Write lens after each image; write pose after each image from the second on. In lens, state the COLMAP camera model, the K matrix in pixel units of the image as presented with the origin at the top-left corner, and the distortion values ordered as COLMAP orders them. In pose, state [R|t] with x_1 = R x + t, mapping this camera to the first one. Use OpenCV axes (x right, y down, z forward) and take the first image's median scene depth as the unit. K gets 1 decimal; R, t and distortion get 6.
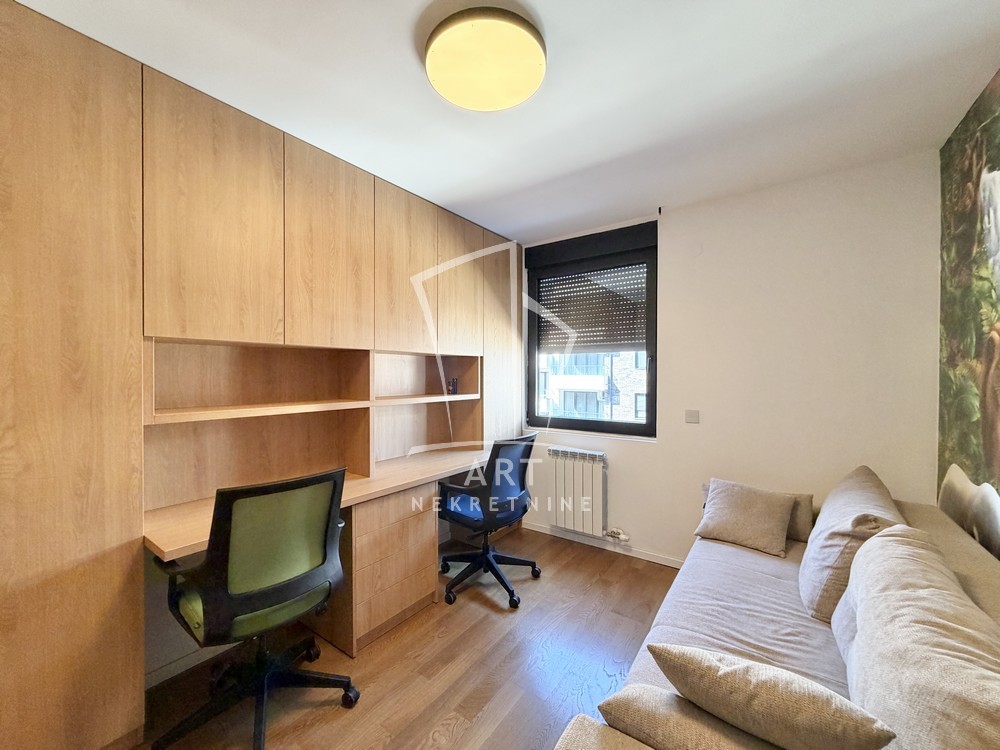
lens RADIAL K [[398.5, 0, 499.3], [0, 398.5, 375.4], [0, 0, 1]] dist [-0.001692, 0.000173]
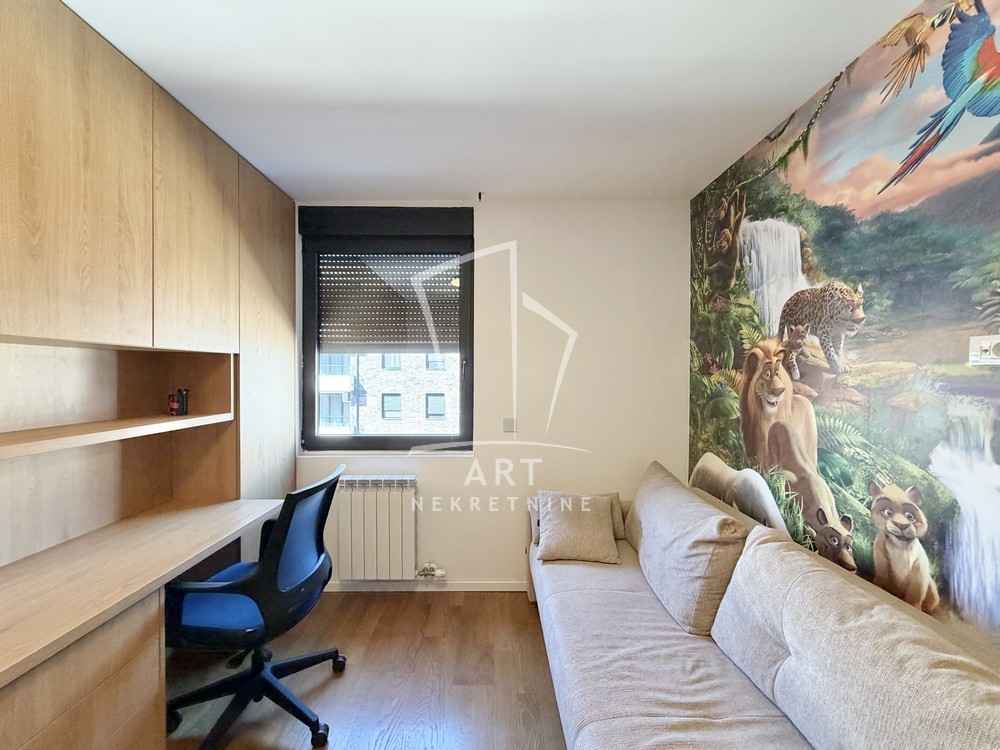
lens RADIAL K [[398.5, 0, 498.8], [0, 398.5, 376.0], [0, 0, 1]] dist [-0.001692, 0.000173]
pose [[0.807920, -0.002146, 0.589289, -0.101406], [0.000481, 0.999995, 0.002982, -0.017392], [-0.589292, -0.002126, 0.807917, 0.292808]]
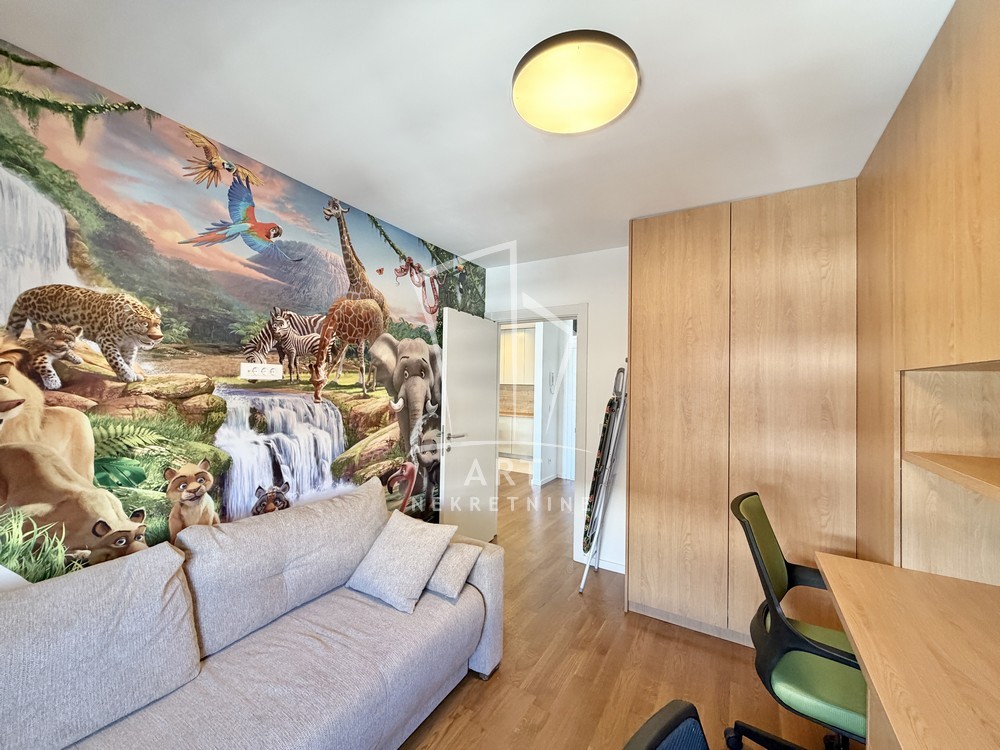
lens RADIAL K [[398.5, 0, 499.0], [0, 398.5, 378.9], [0, 0, 1]] dist [-0.001692, 0.000173]
pose [[-0.997453, -0.019016, -0.068751, 0.125215], [-0.018536, 0.999799, -0.007611, -0.030748], [0.068882, -0.006317, -0.997605, 1.189488]]
